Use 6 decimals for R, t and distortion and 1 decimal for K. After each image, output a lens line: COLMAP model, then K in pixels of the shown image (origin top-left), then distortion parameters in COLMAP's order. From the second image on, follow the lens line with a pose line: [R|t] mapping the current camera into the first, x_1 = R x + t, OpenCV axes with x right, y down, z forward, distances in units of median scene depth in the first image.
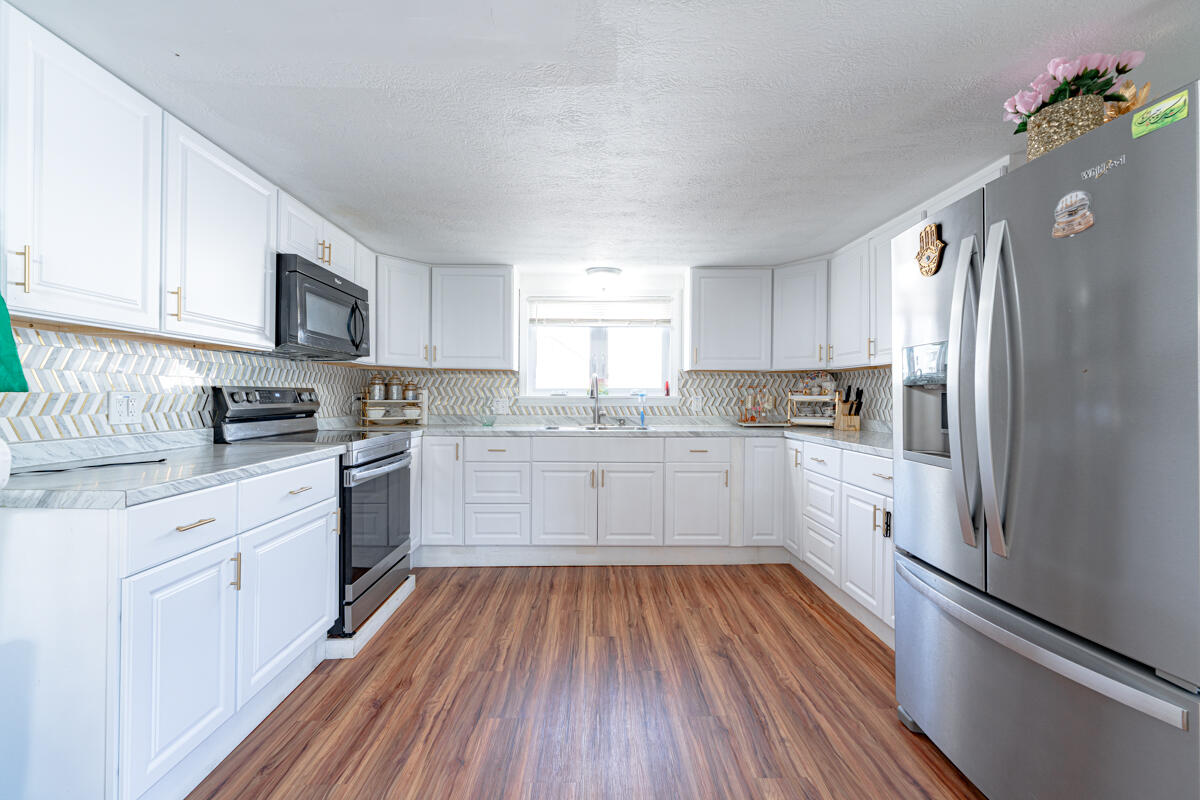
lens RADIAL K [[481.1, 0, 600.0], [0, 481.1, 400.0], [0, 0, 1]] dist [-0.004780, -0.000771]
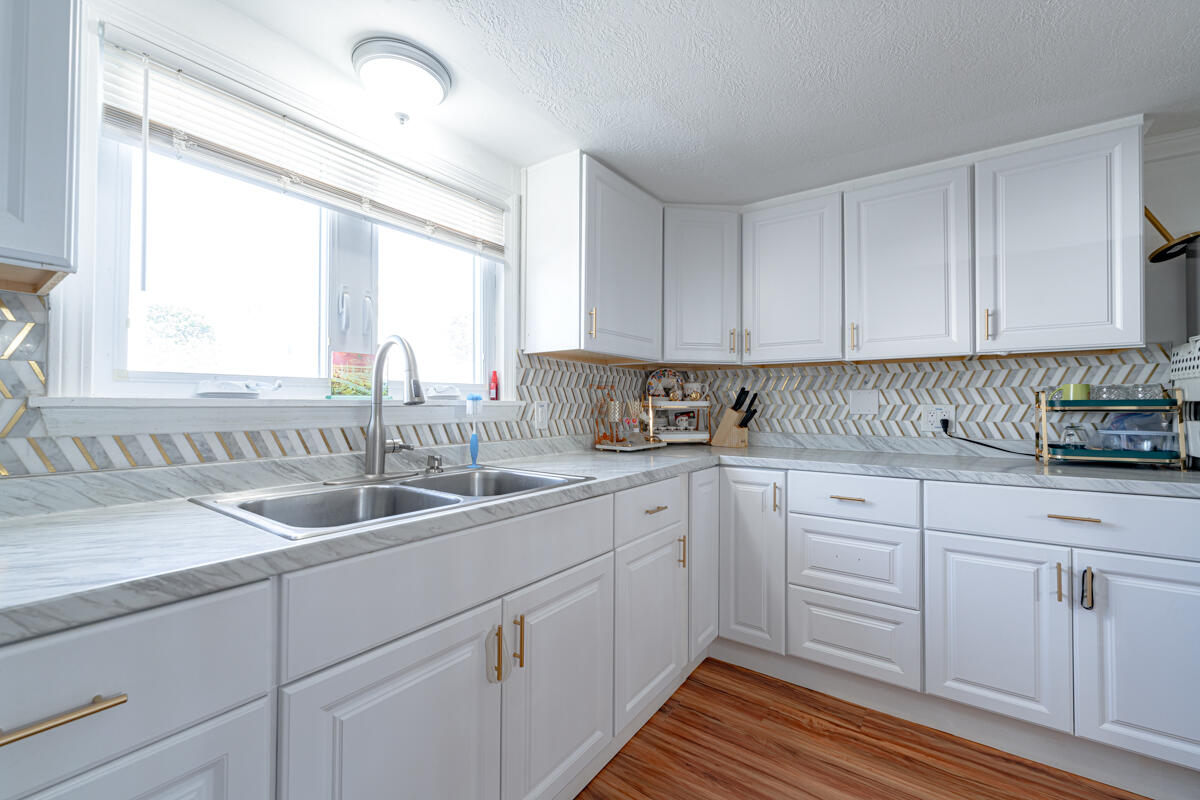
lens RADIAL K [[481.1, 0, 600.0], [0, 481.1, 400.0], [0, 0, 1]] dist [-0.004780, -0.000771]
pose [[0.601023, 0.007626, 0.799196, -0.192943], [0.006480, 0.999875, -0.014415, -0.001134], [-0.799206, 0.013842, 0.600898, 0.627834]]
